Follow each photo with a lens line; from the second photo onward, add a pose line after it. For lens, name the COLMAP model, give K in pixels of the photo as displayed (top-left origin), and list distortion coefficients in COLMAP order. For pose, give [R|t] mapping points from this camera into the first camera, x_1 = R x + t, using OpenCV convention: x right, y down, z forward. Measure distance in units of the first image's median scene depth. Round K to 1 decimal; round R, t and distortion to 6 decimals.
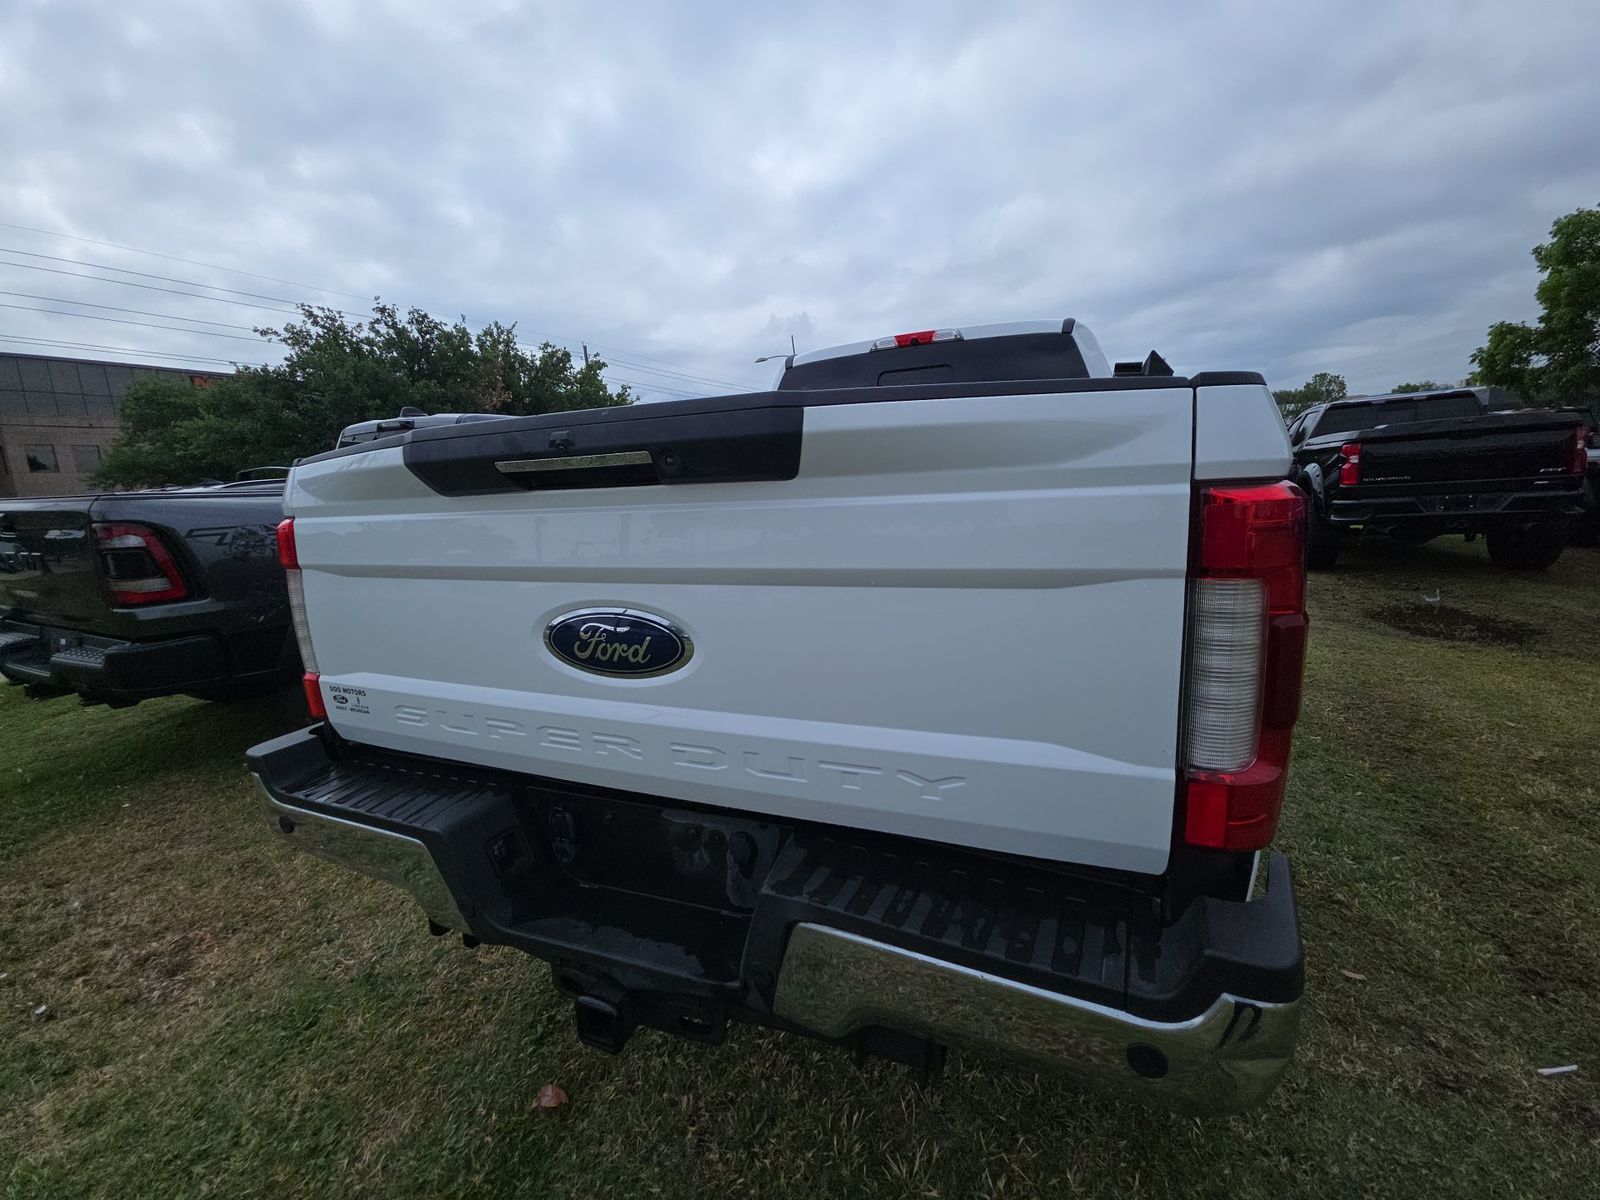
lens RADIAL K [[634.4, 0, 800.0], [0, 634.4, 600.0], [0, 0, 1]] dist [0.015267, -0.010511]
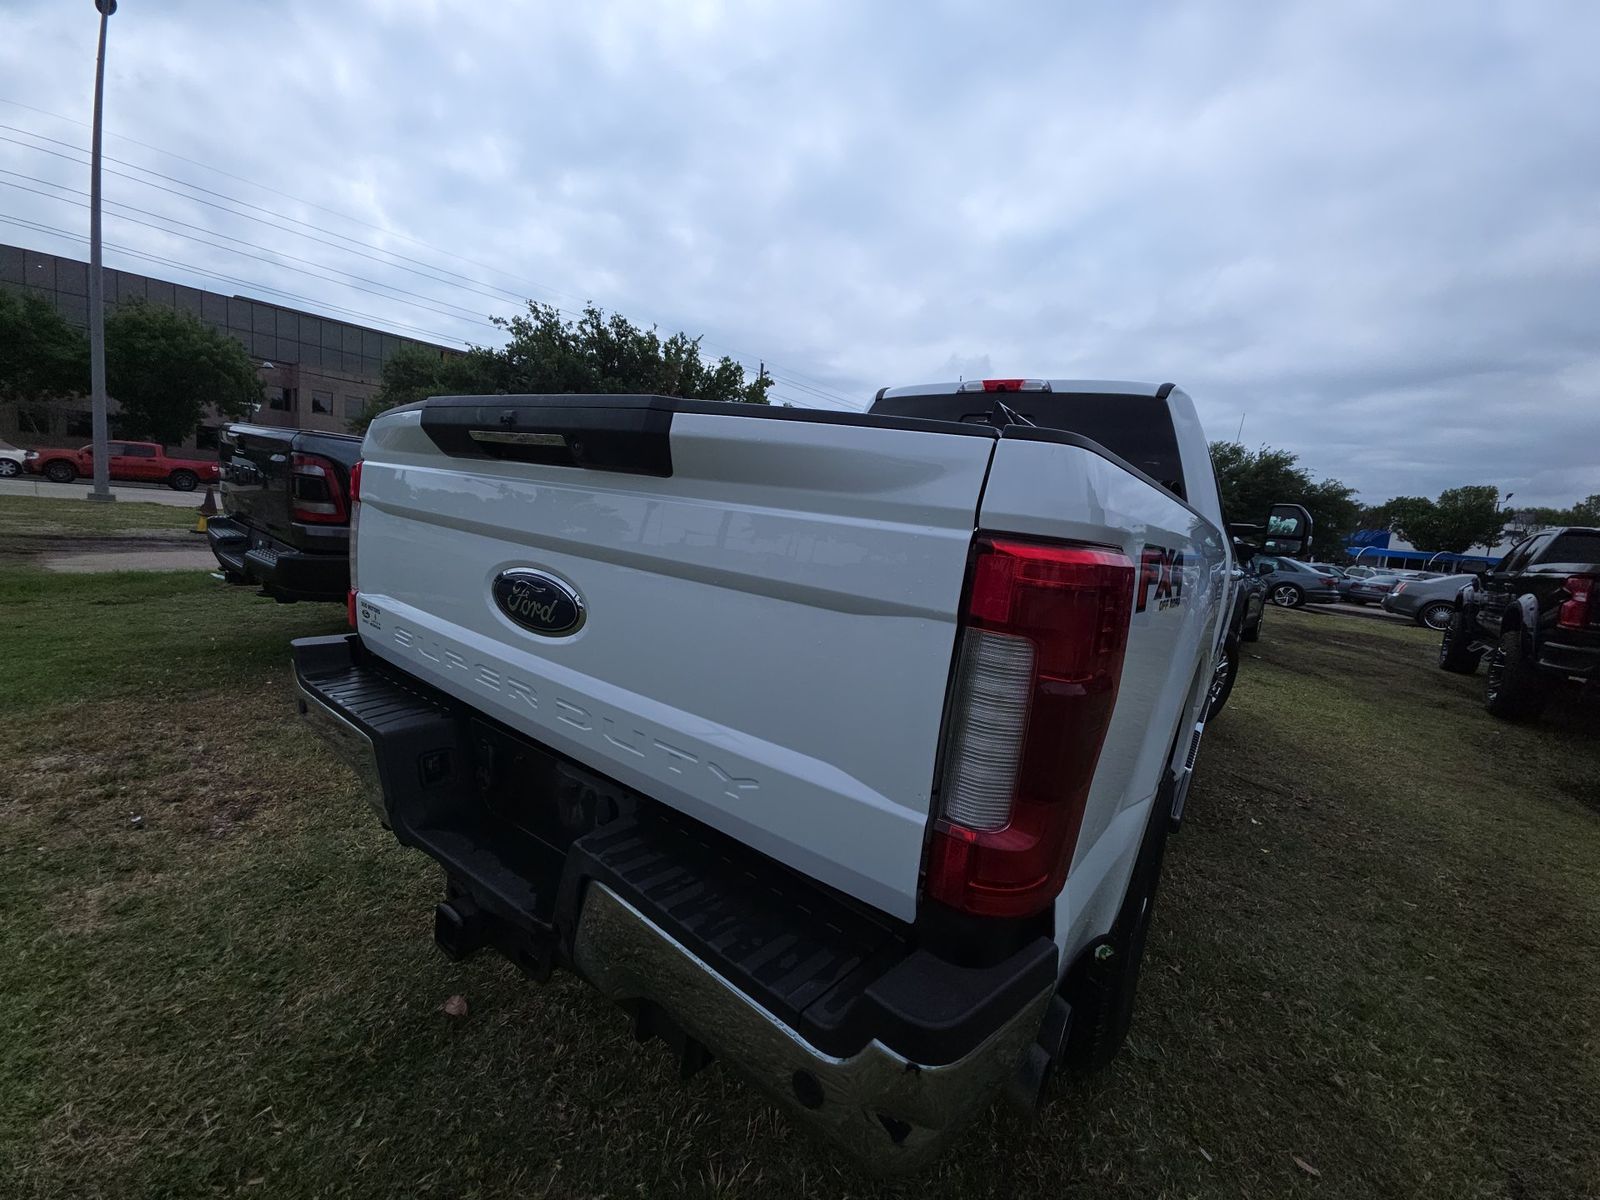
lens RADIAL K [[640.7, 0, 815.3], [0, 640.7, 600.3], [0, 0, 1]] dist [0.013542, -0.009830]
pose [[0.961172, 0.185386, -0.204401, 0.234139], [-0.195056, 0.980391, -0.028044, 0.000511], [0.195194, 0.066824, 0.978486, -0.011511]]
